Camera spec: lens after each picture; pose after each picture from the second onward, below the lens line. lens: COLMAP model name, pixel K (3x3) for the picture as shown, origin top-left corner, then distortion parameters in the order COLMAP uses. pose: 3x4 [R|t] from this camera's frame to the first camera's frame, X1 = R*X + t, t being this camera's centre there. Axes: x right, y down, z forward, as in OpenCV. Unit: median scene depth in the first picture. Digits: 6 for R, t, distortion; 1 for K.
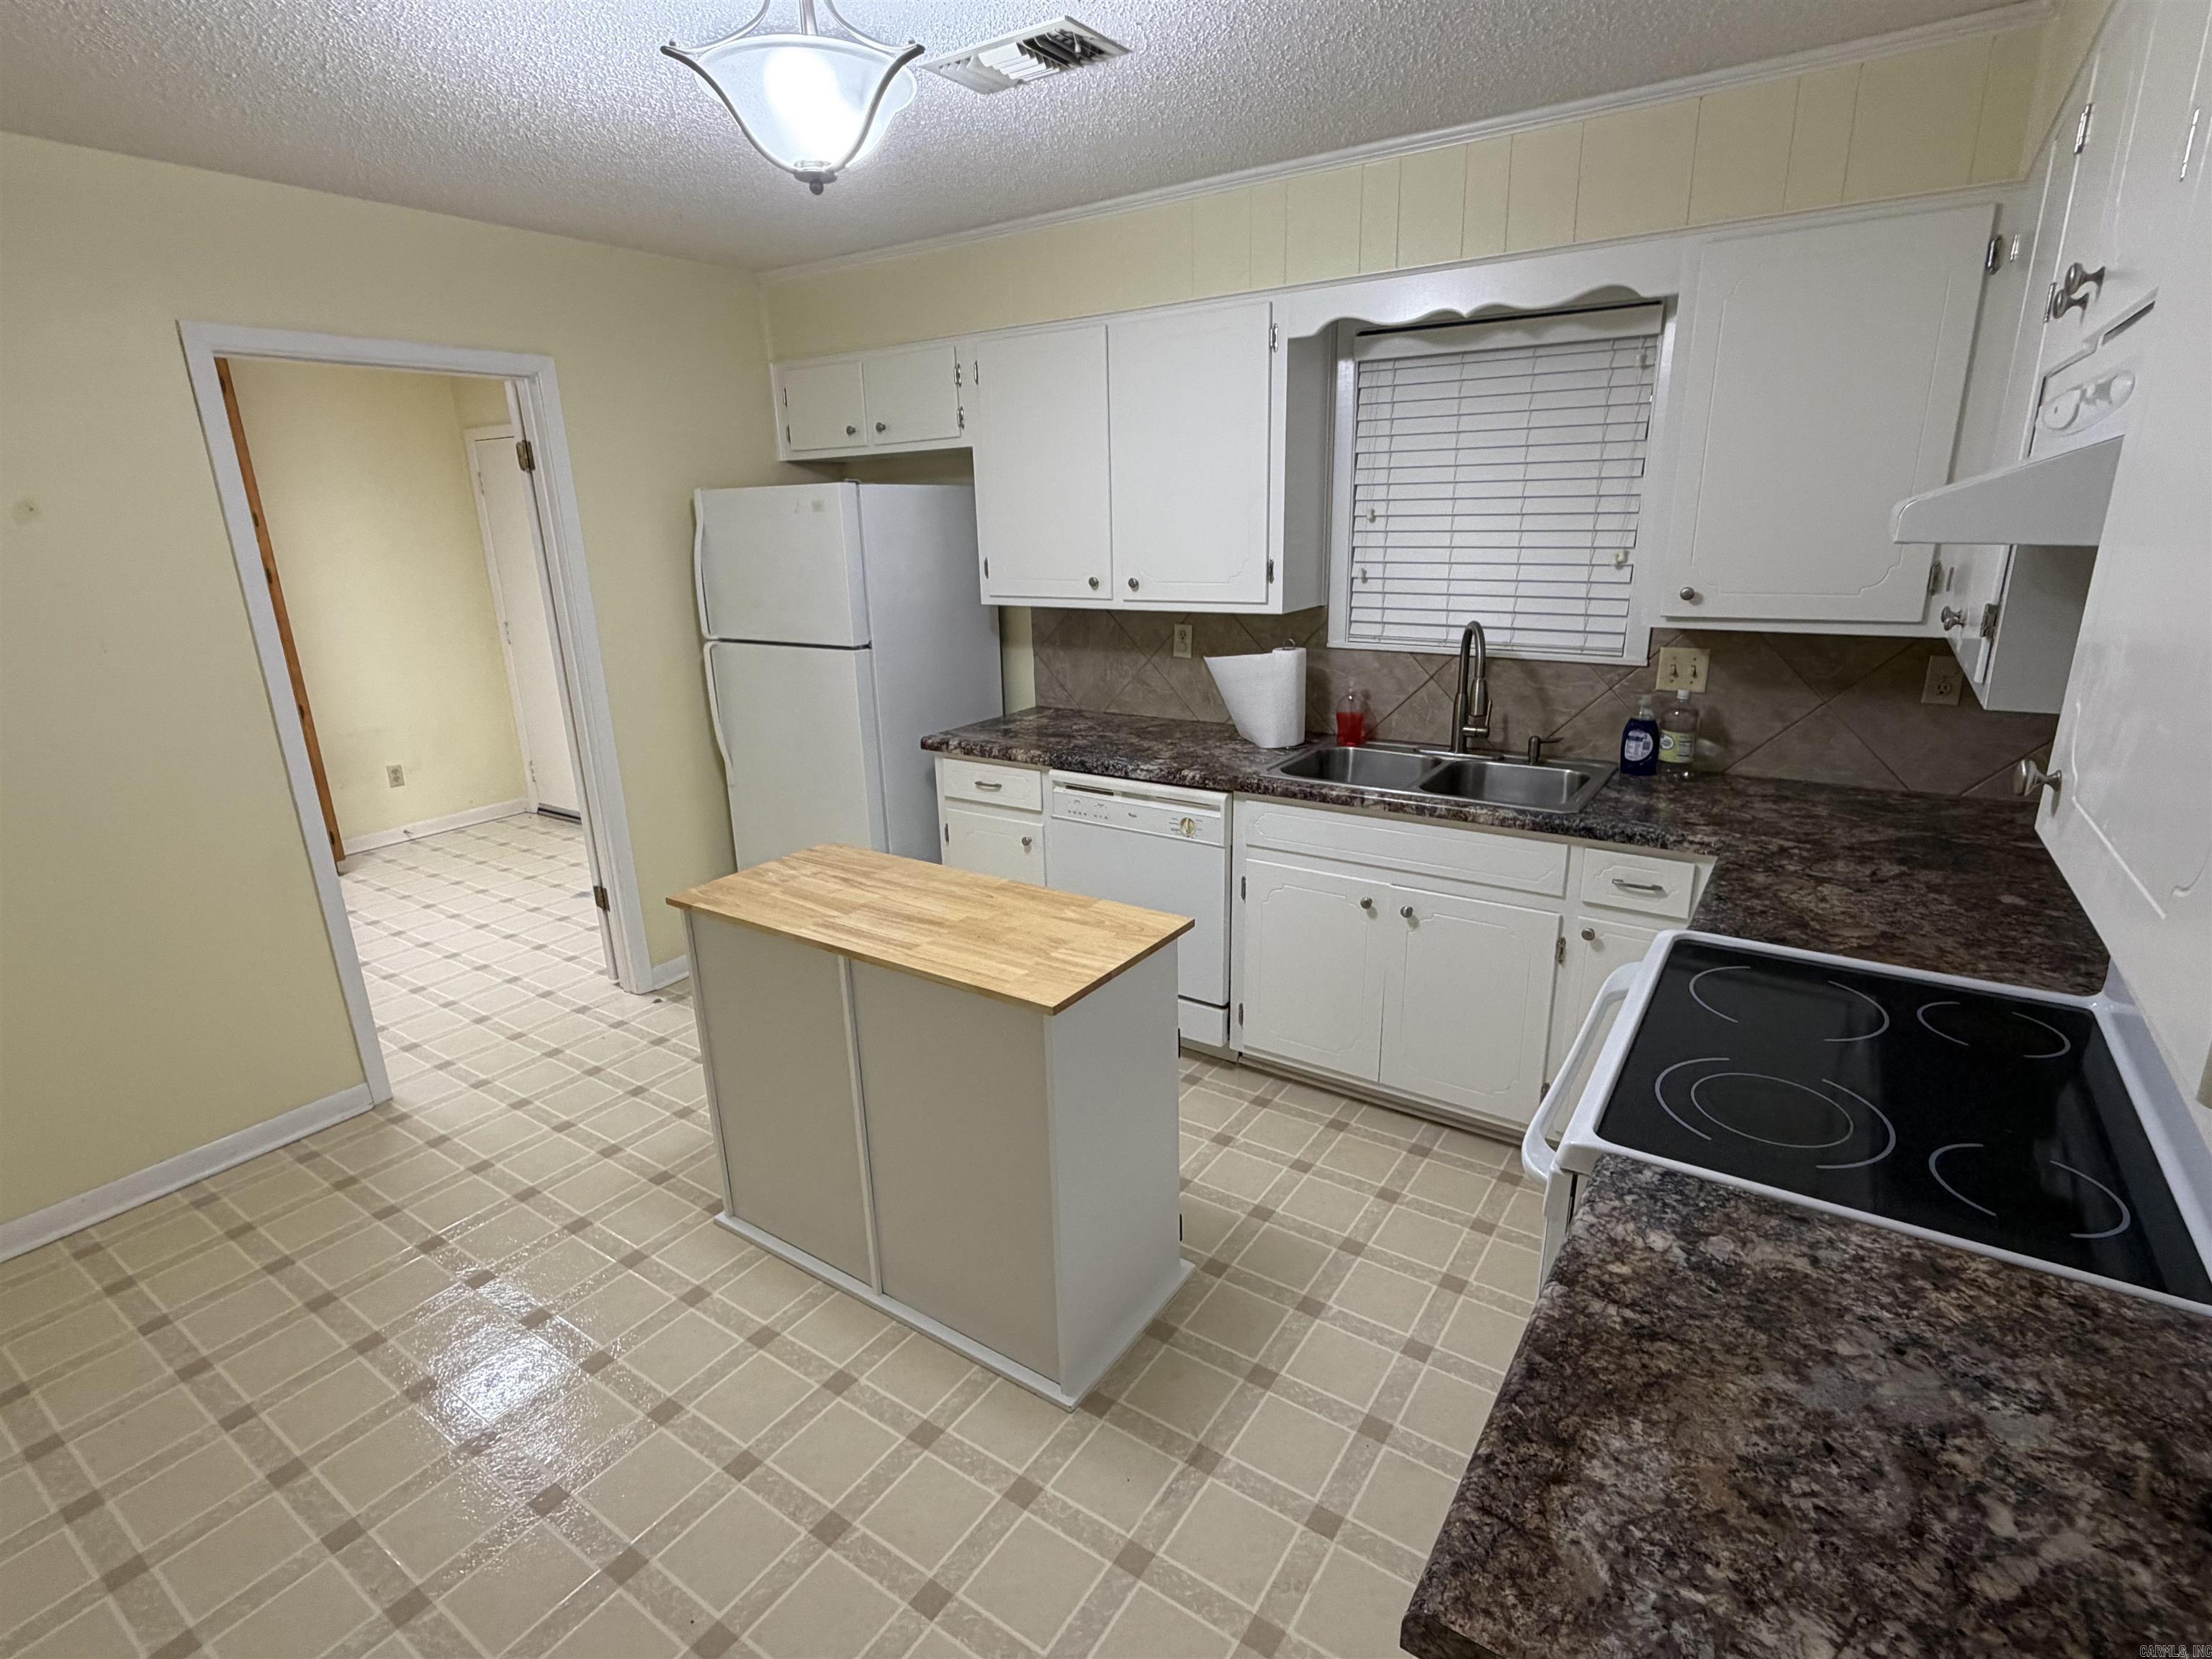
lens RADIAL K [[1081.6, 0, 1106.1], [0, 1081.6, 833.0], [0, 0, 1]] dist [-0.000117, -0.000141]
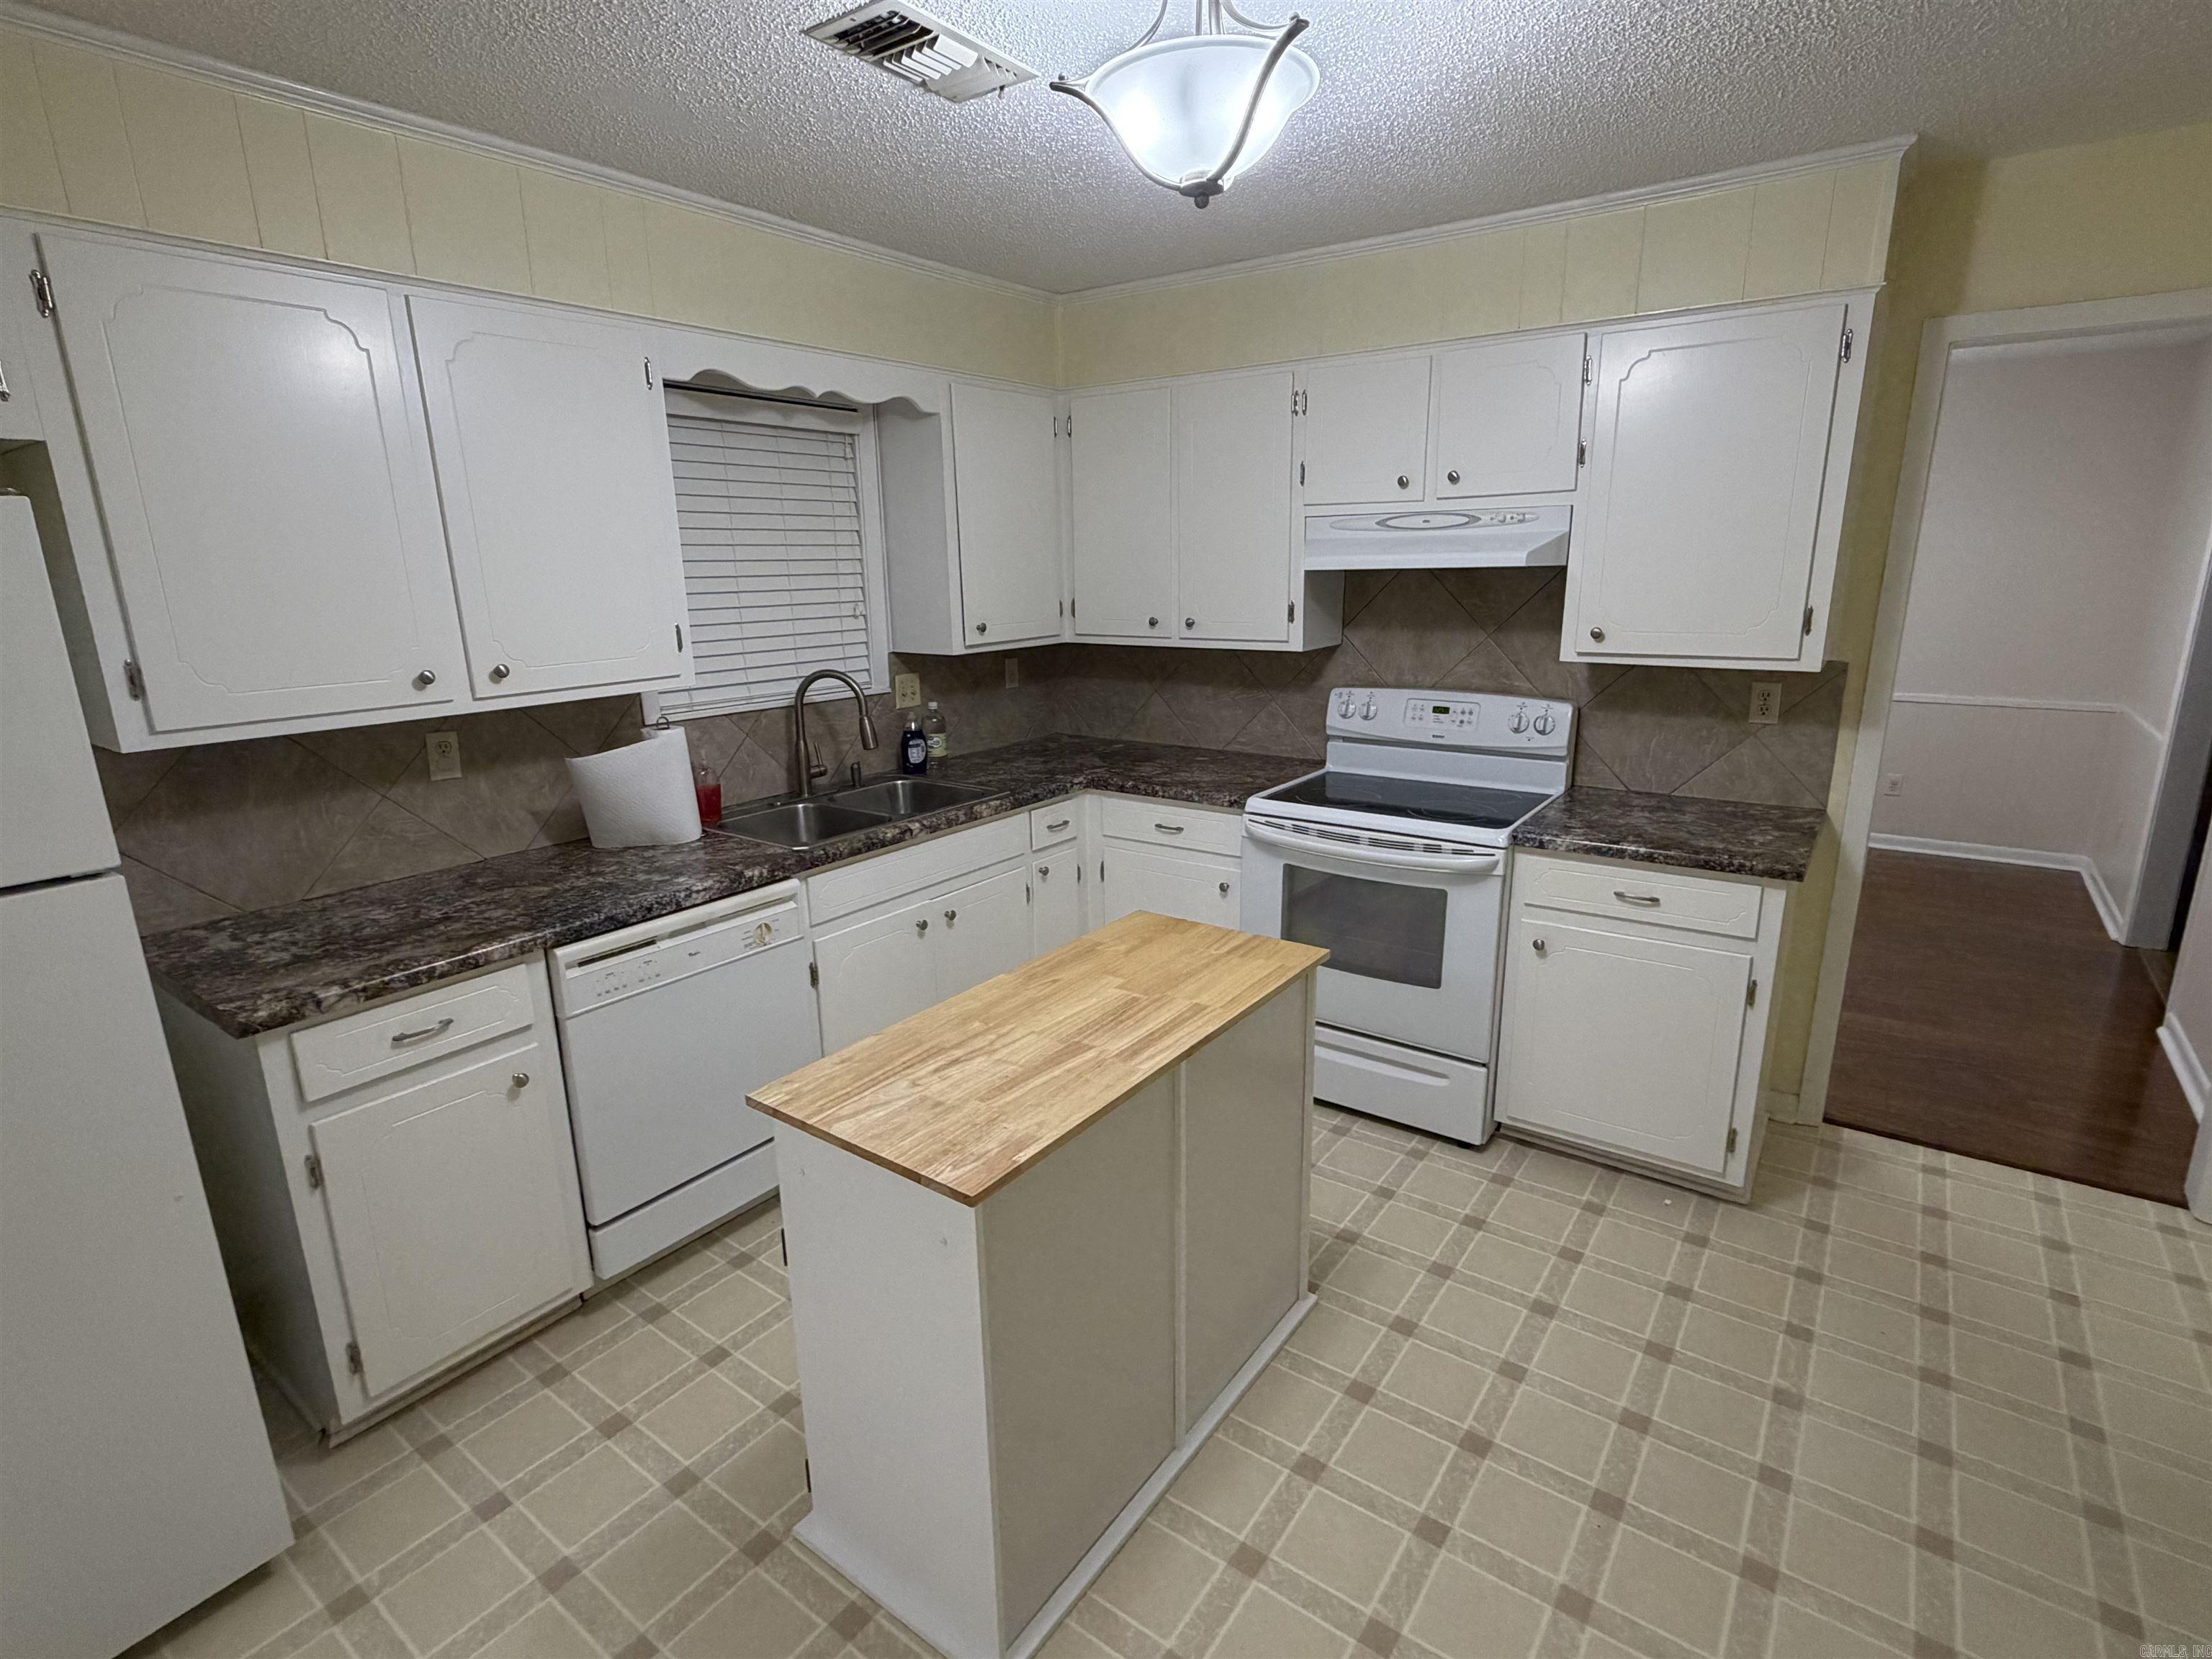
lens RADIAL K [[1081.6, 0, 1104.4], [0, 1081.6, 825.6], [0, 0, 1]] dist [-0.000117, -0.000141]
pose [[0.041202, -0.219969, 0.974636, -0.769306], [0.302481, 0.932436, 0.197658, -0.183099], [-0.952264, 0.286665, 0.104955, 0.672264]]
